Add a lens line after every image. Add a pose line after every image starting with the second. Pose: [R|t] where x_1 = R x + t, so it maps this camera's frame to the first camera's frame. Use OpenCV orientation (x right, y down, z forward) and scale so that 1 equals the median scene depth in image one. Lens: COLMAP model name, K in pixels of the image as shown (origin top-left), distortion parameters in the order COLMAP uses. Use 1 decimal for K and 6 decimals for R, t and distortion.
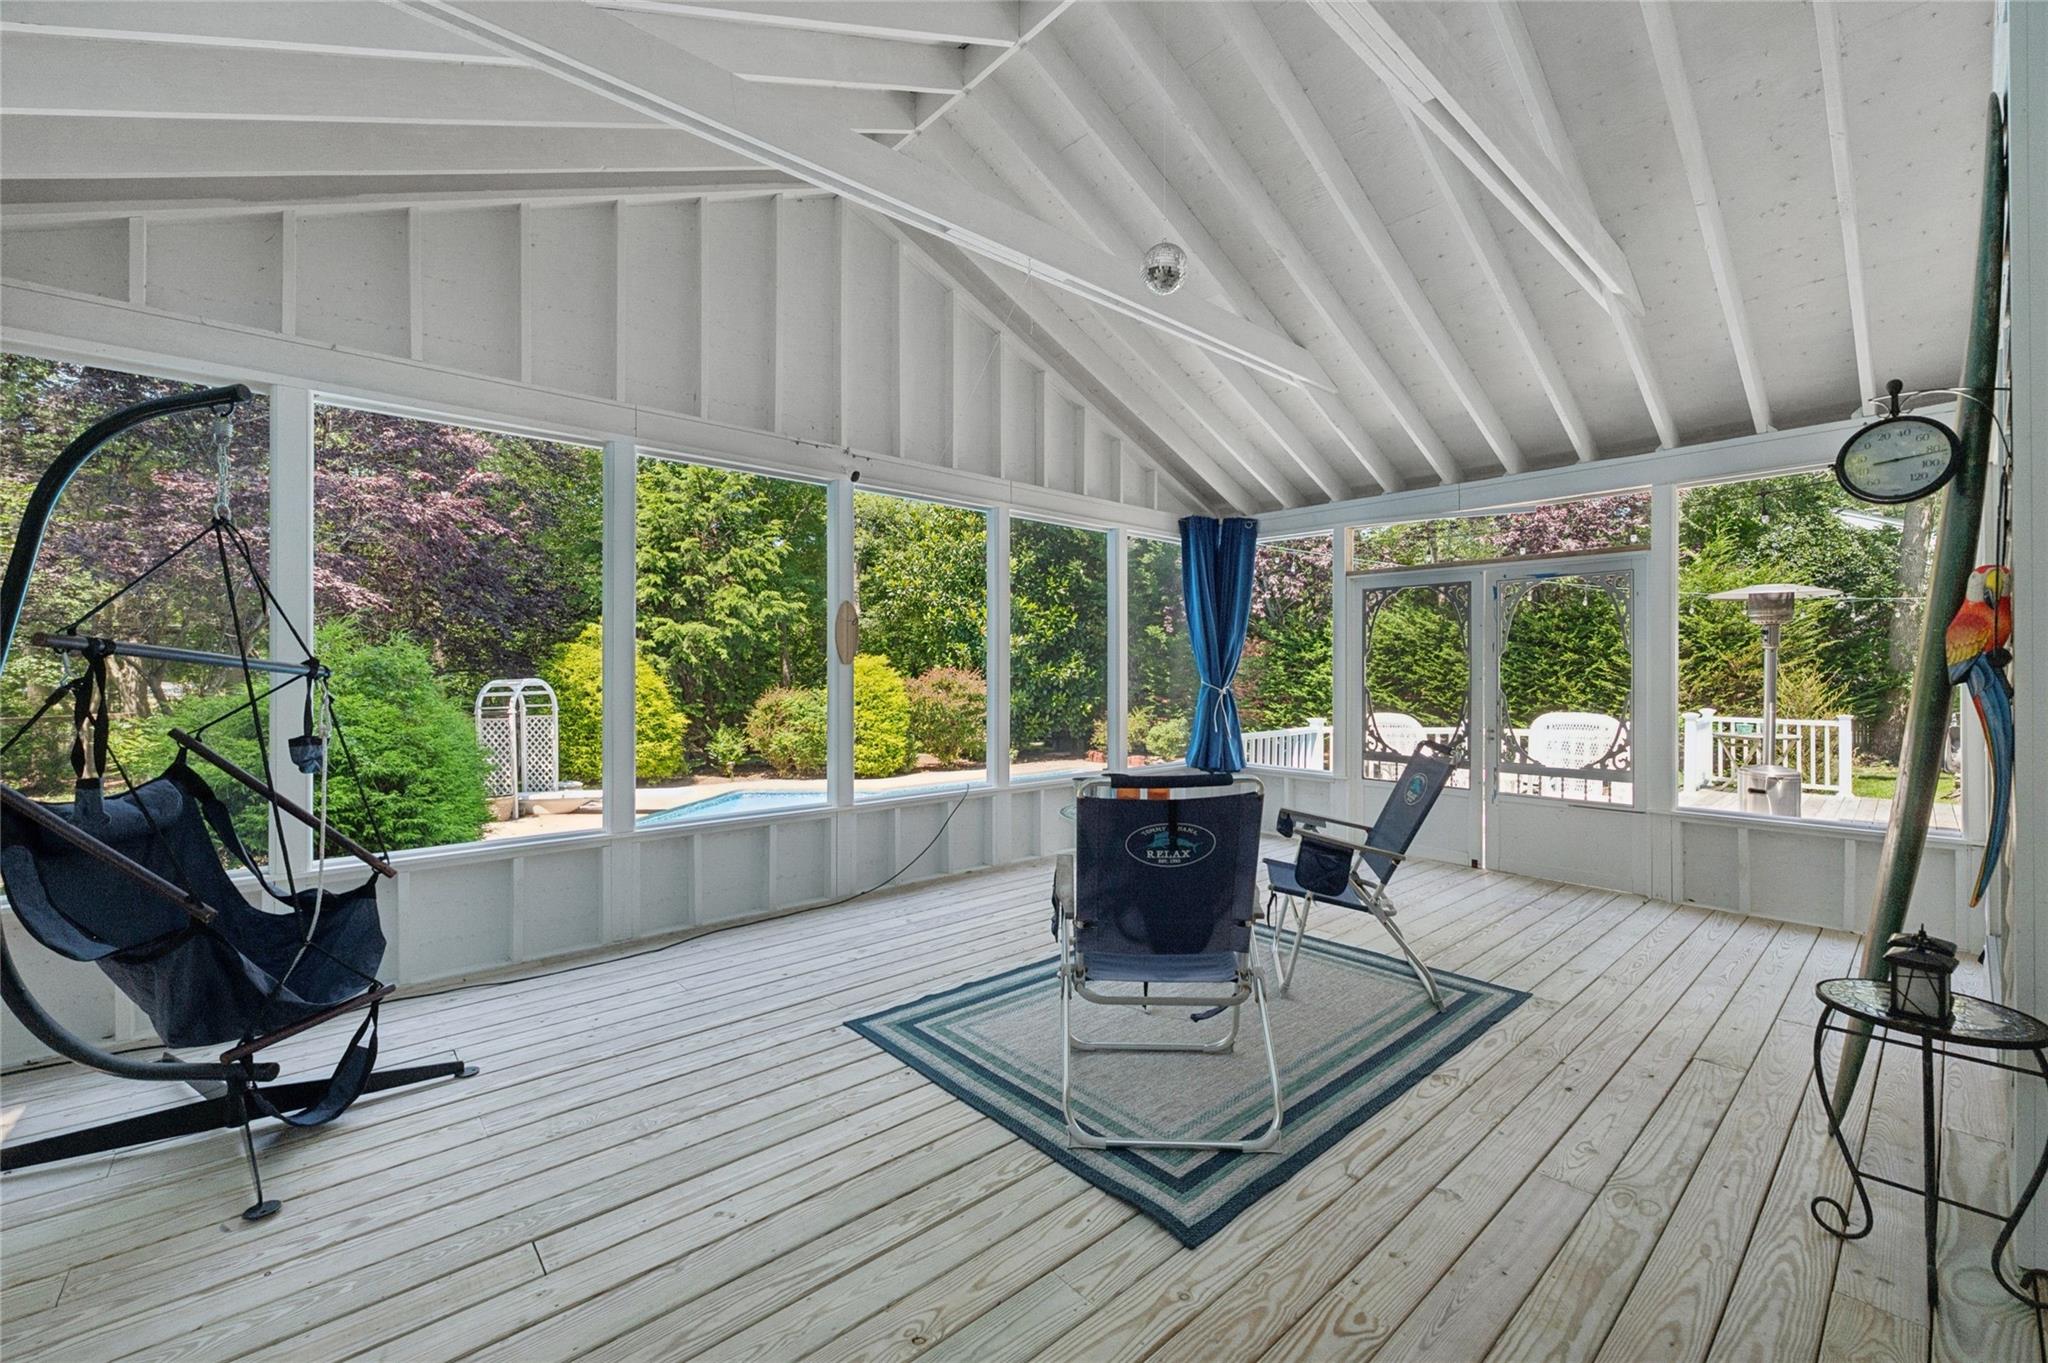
lens RADIAL K [[826.9, 0, 1026.0], [0, 826.9, 674.4], [0, 0, 1]] dist [-0.005341, 0.001311]
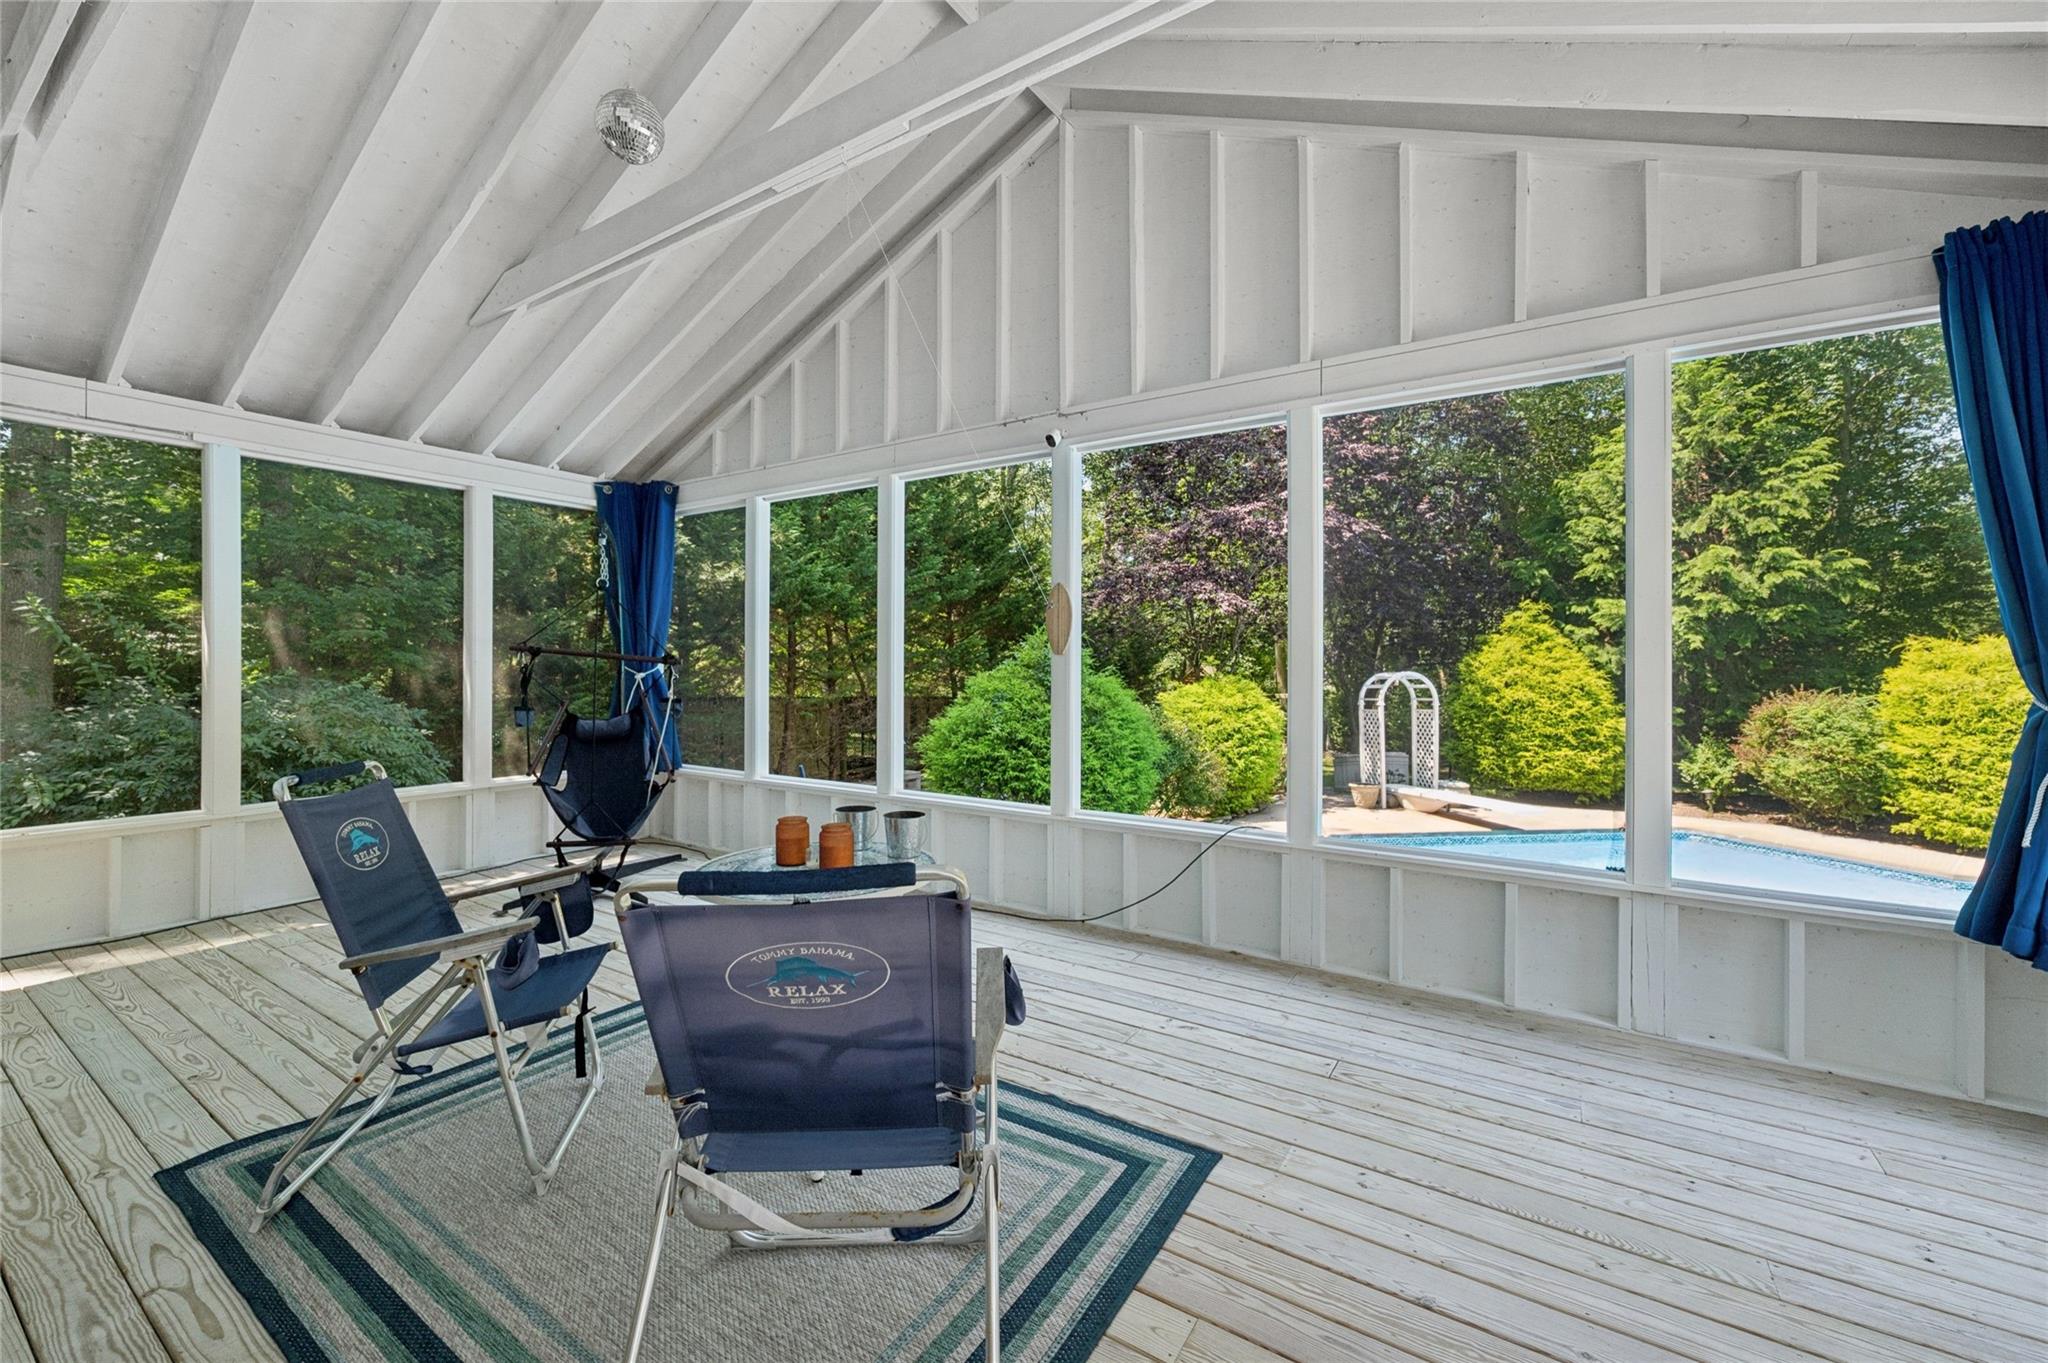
lens RADIAL K [[826.9, 0, 1013.8], [0, 826.9, 654.2], [0, 0, 1]] dist [-0.005341, 0.001311]
pose [[0.249488, -0.008183, -0.968343, 0.212863], [-0.004912, 0.999941, -0.009716, -0.003756], [0.968365, 0.007181, 0.249433, 0.245413]]
